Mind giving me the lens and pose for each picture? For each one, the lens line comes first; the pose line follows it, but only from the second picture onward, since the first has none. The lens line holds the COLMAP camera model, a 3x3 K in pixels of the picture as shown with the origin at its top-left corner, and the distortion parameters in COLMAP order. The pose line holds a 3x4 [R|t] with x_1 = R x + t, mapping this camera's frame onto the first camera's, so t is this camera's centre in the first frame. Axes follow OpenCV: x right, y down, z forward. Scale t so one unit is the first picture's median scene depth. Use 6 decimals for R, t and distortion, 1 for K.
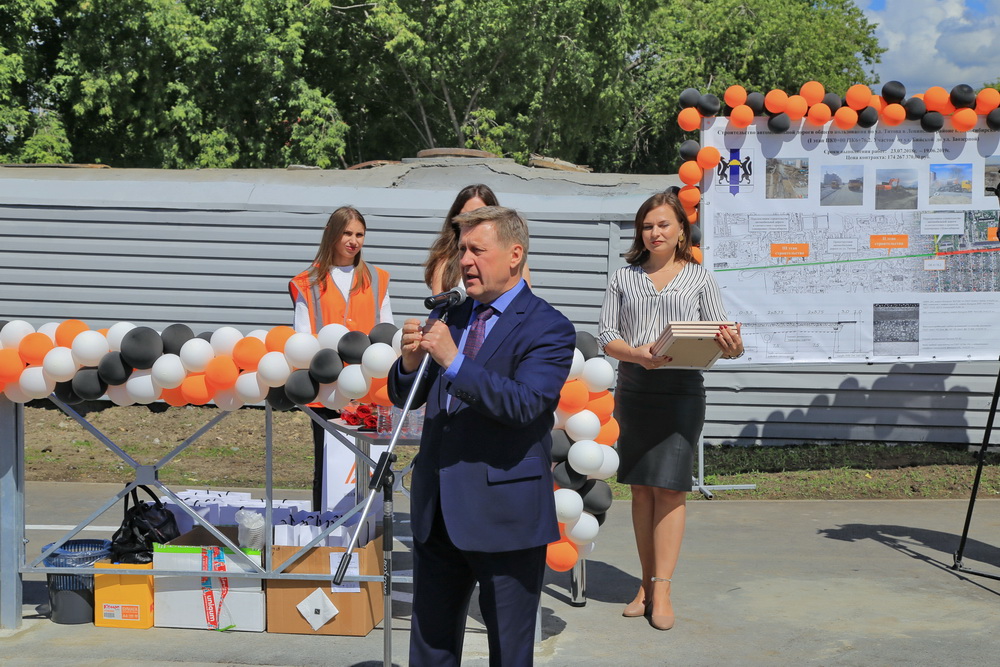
lens RADIAL K [[1653.3, 0, 504.4], [0, 1653.3, 337.2], [0, 0, 1]] dist [0.259186, 0.000000]
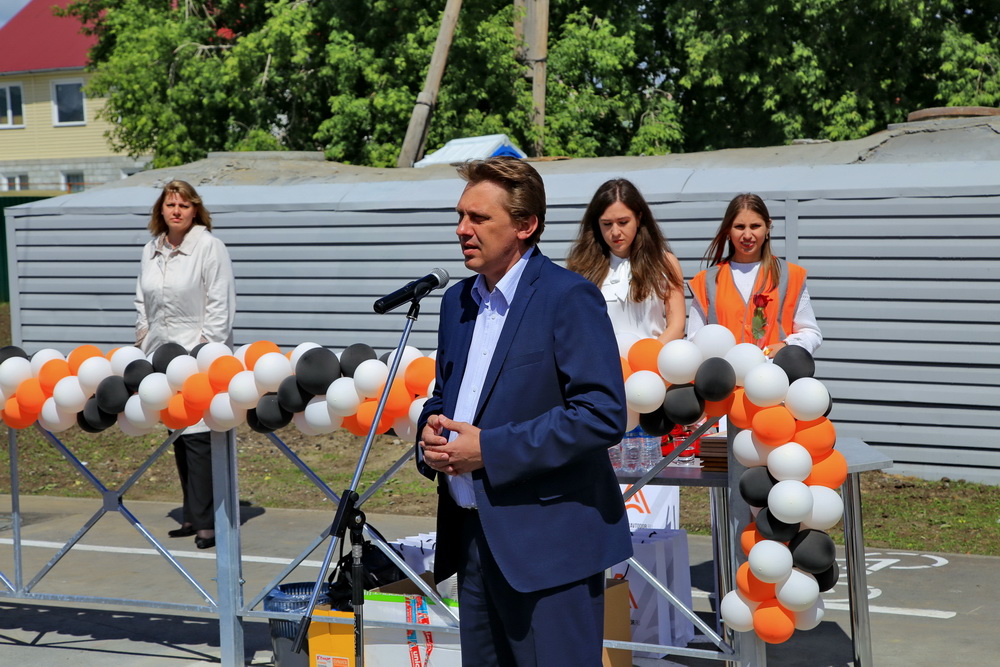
lens RADIAL K [[2023.8, 0, 493.8], [0, 2023.8, 332.4], [0, 0, 1]] dist [0.371372, 0.000000]
pose [[0.924564, -0.018287, -0.380588, 0.183305], [0.015897, 0.999829, -0.009421, -0.001748], [0.380696, 0.002660, 0.924697, 0.015349]]
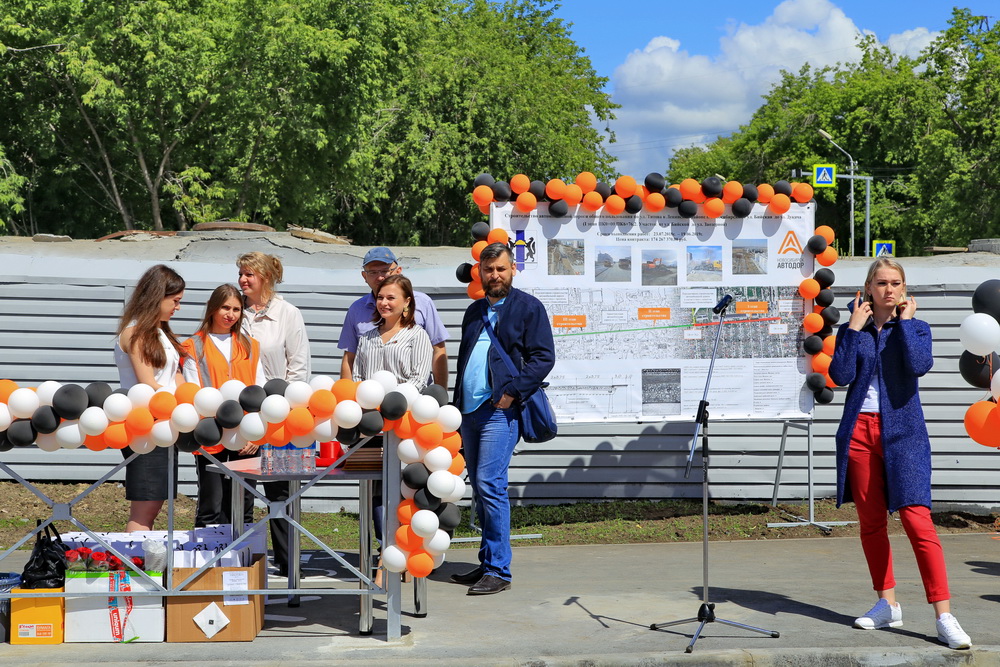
lens RADIAL K [[2023.8, 0, 503.0], [0, 2023.8, 333.2], [0, 0, 1]] dist [0.371372, 0.000000]
pose [[0.985695, -0.003356, 0.168507, -0.101217], [0.011497, 0.998812, -0.047363, 0.019526], [-0.168148, 0.048622, 0.984562, -0.326756]]
